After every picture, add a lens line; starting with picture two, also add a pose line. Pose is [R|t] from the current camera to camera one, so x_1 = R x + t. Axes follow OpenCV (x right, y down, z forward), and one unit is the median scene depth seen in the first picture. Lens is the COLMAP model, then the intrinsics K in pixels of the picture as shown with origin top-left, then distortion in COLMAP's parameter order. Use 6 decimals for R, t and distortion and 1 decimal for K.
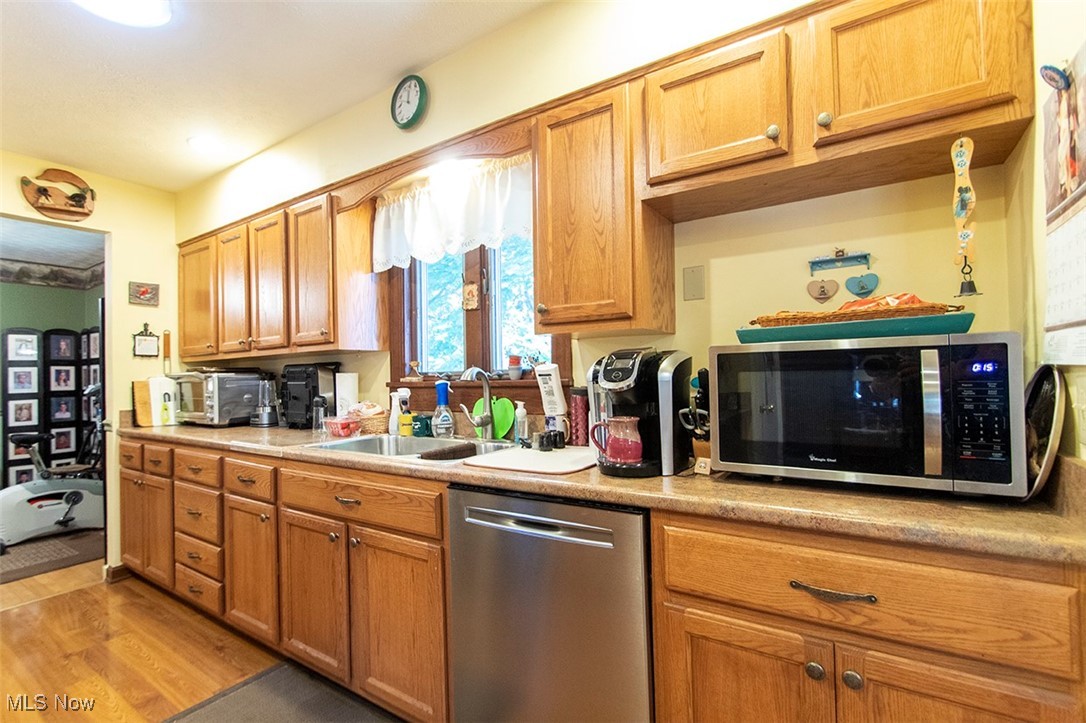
lens RADIAL K [[502.9, 0, 528.6], [0, 502.9, 366.0], [0, 0, 1]] dist [0.000125, 0.000342]
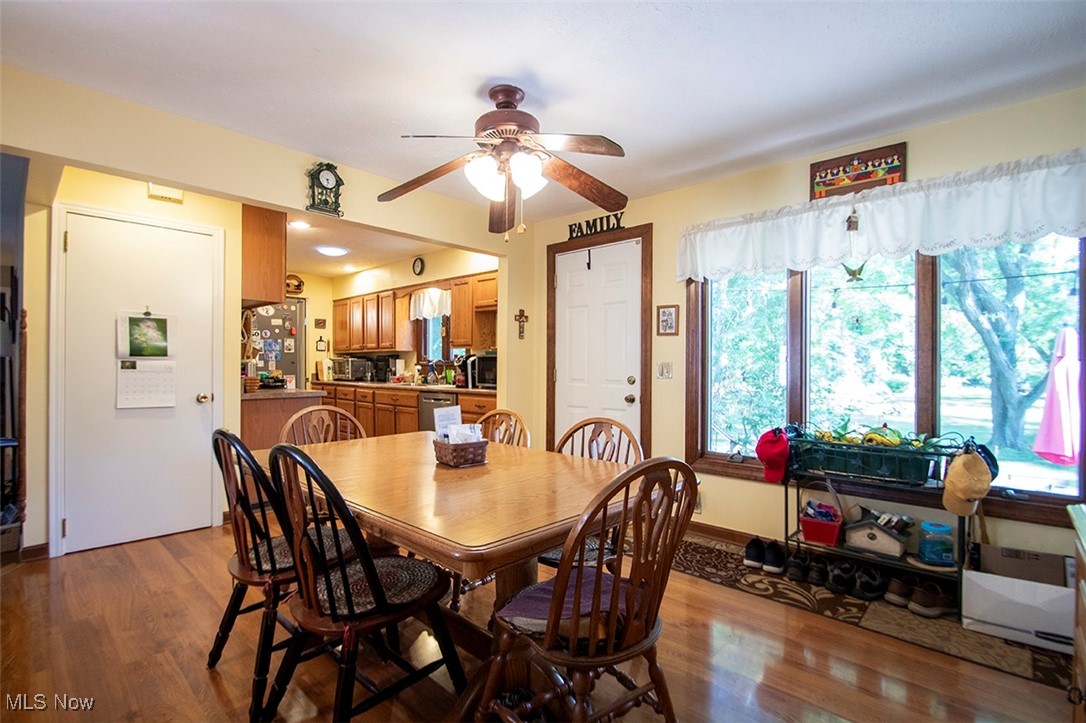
lens RADIAL K [[502.9, 0, 528.6], [0, 502.9, 366.0], [0, 0, 1]] dist [0.000125, 0.000342]
pose [[0.987571, 0.023459, -0.155414, 0.785489], [-0.020223, 0.999545, 0.022366, -0.026916], [0.155868, -0.018945, 0.987596, -1.636222]]
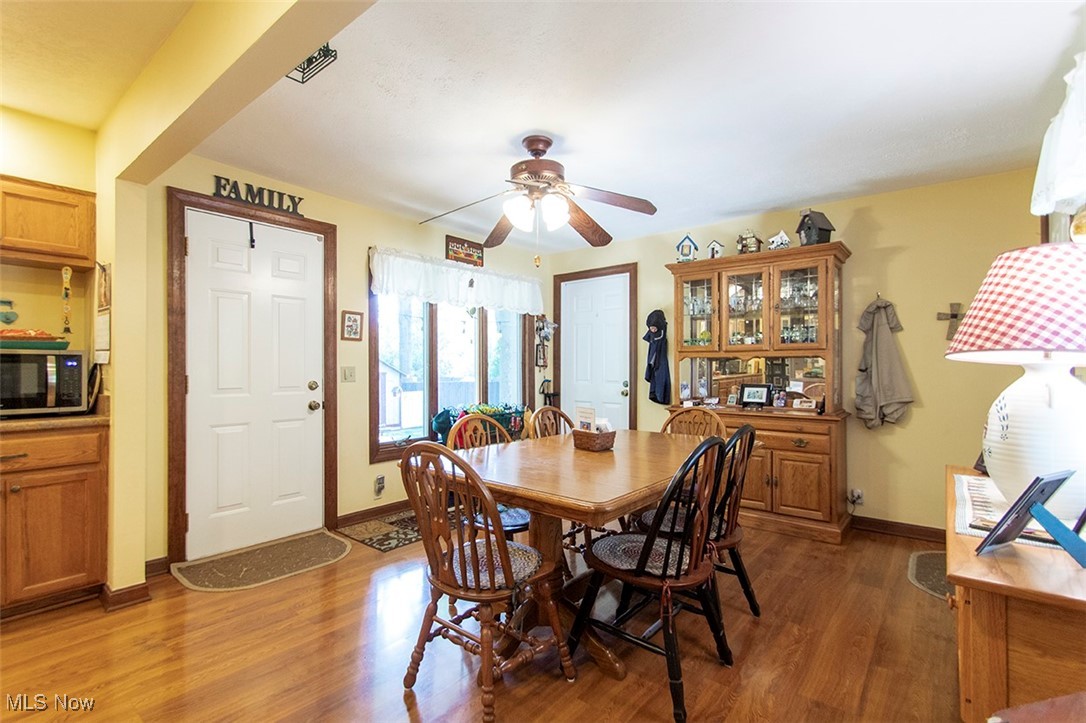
lens RADIAL K [[502.9, 0, 528.6], [0, 502.9, 366.0], [0, 0, 1]] dist [0.000125, 0.000342]
pose [[0.088774, 0.017253, 0.995902, -0.659463], [-0.024095, 0.999595, -0.015169, -0.001002], [-0.995760, -0.022649, 0.089154, -0.705229]]
